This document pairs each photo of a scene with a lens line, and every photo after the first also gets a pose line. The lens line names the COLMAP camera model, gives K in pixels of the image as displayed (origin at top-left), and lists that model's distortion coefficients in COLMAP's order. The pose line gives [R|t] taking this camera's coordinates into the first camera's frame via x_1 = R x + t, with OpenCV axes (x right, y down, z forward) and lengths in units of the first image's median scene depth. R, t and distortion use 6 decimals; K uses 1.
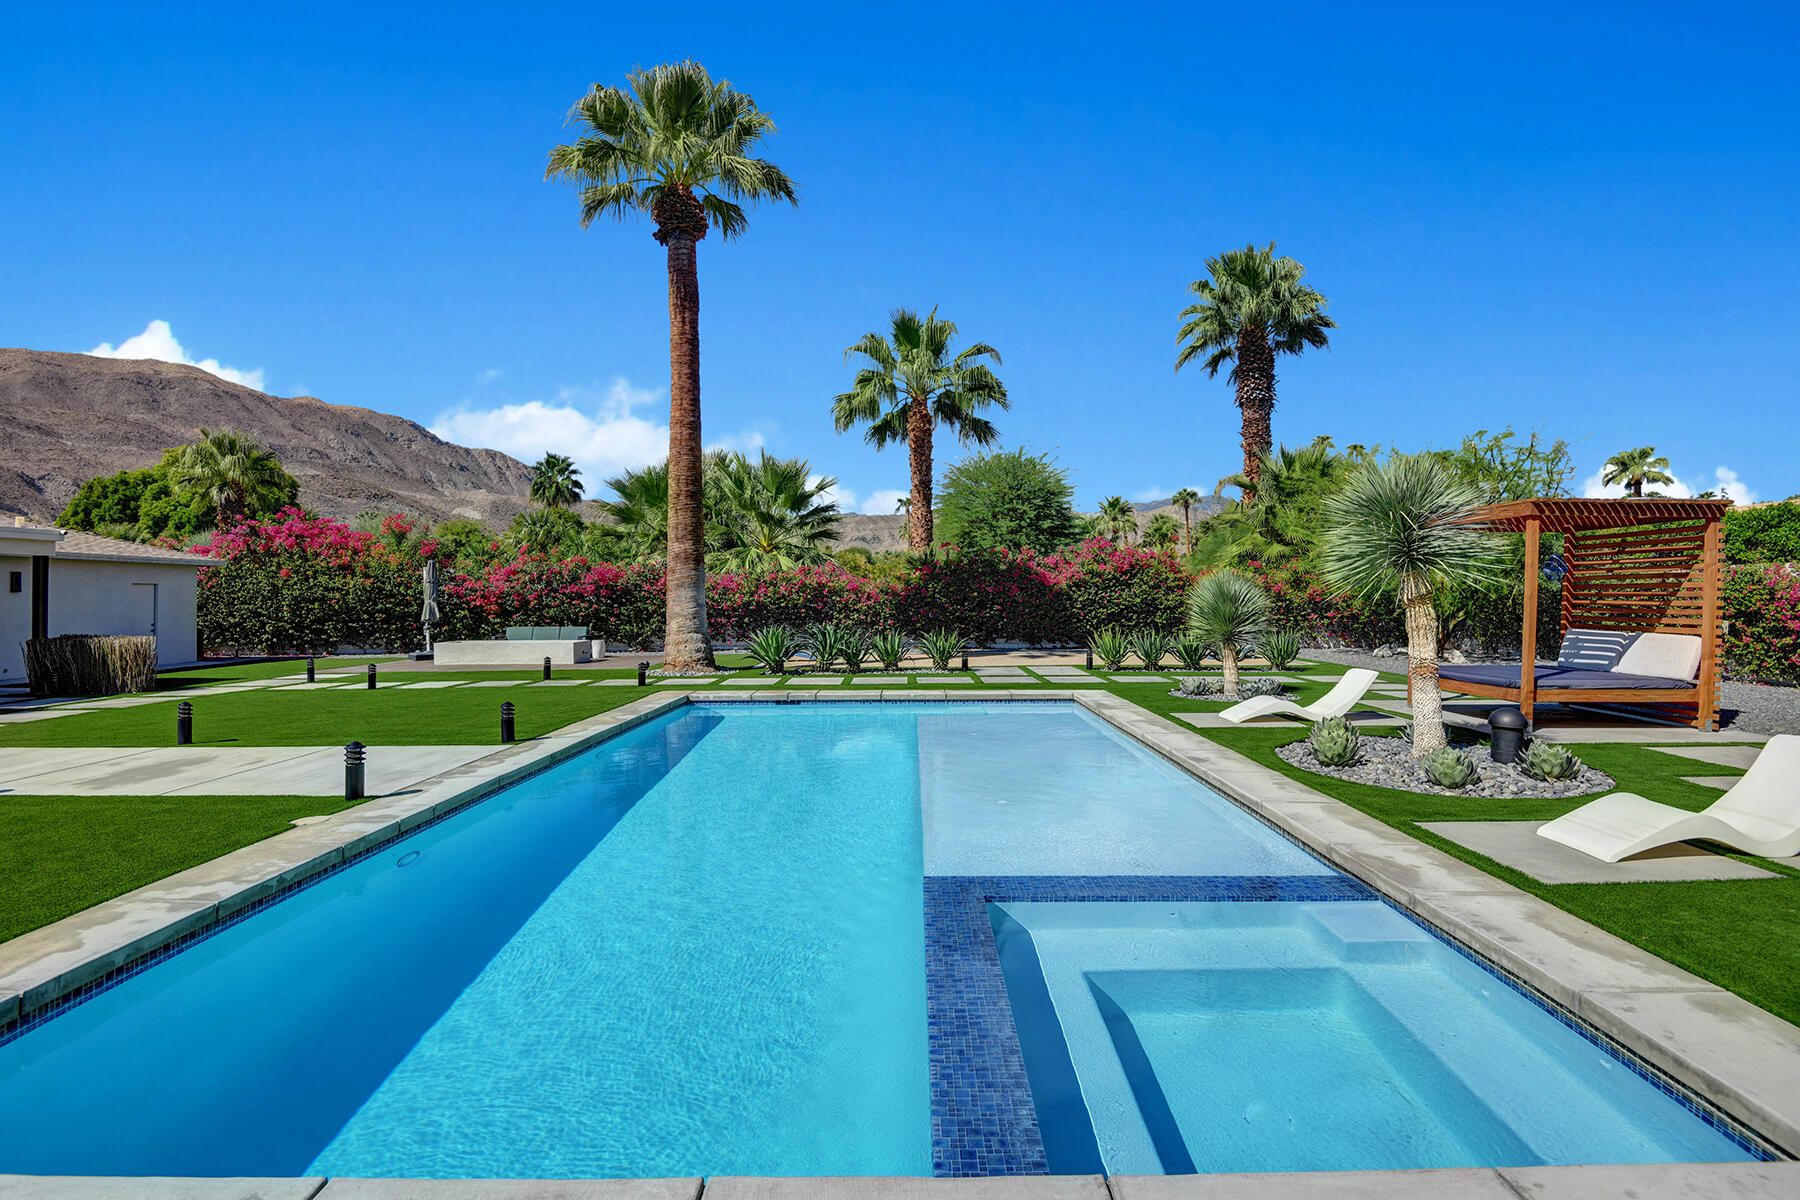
lens RADIAL K [[822.6, 0, 900.0], [0, 822.6, 600.0], [0, 0, 1]] dist [-0.000484, -0.017575]
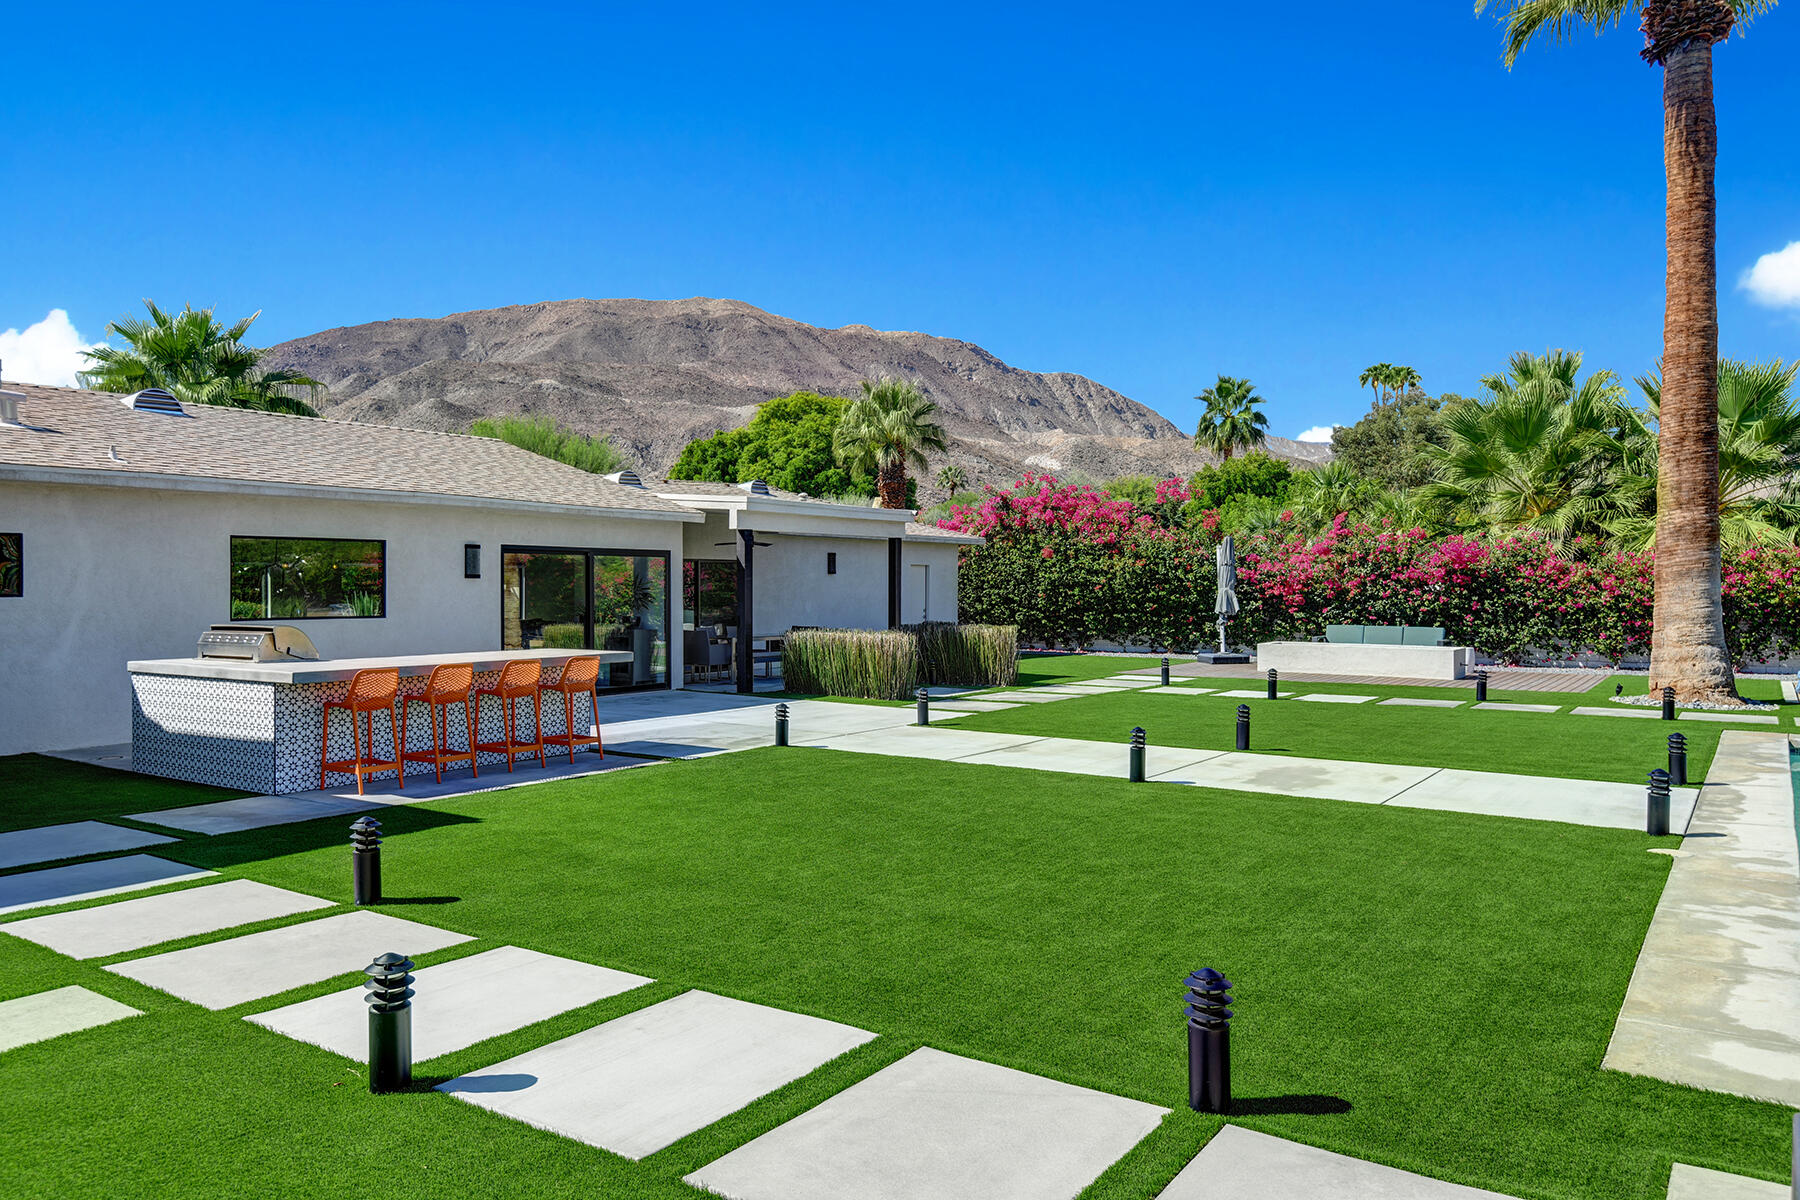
lens RADIAL K [[1244.1, 0, 900.0], [0, 1244.1, 600.0], [0, 0, 1]] dist [0.058912, -0.045201]
pose [[0.833997, 0.019145, -0.551437, -0.164719], [-0.011020, 0.999776, 0.018044, -0.005522], [0.551660, -0.008972, 0.834021, -0.153027]]
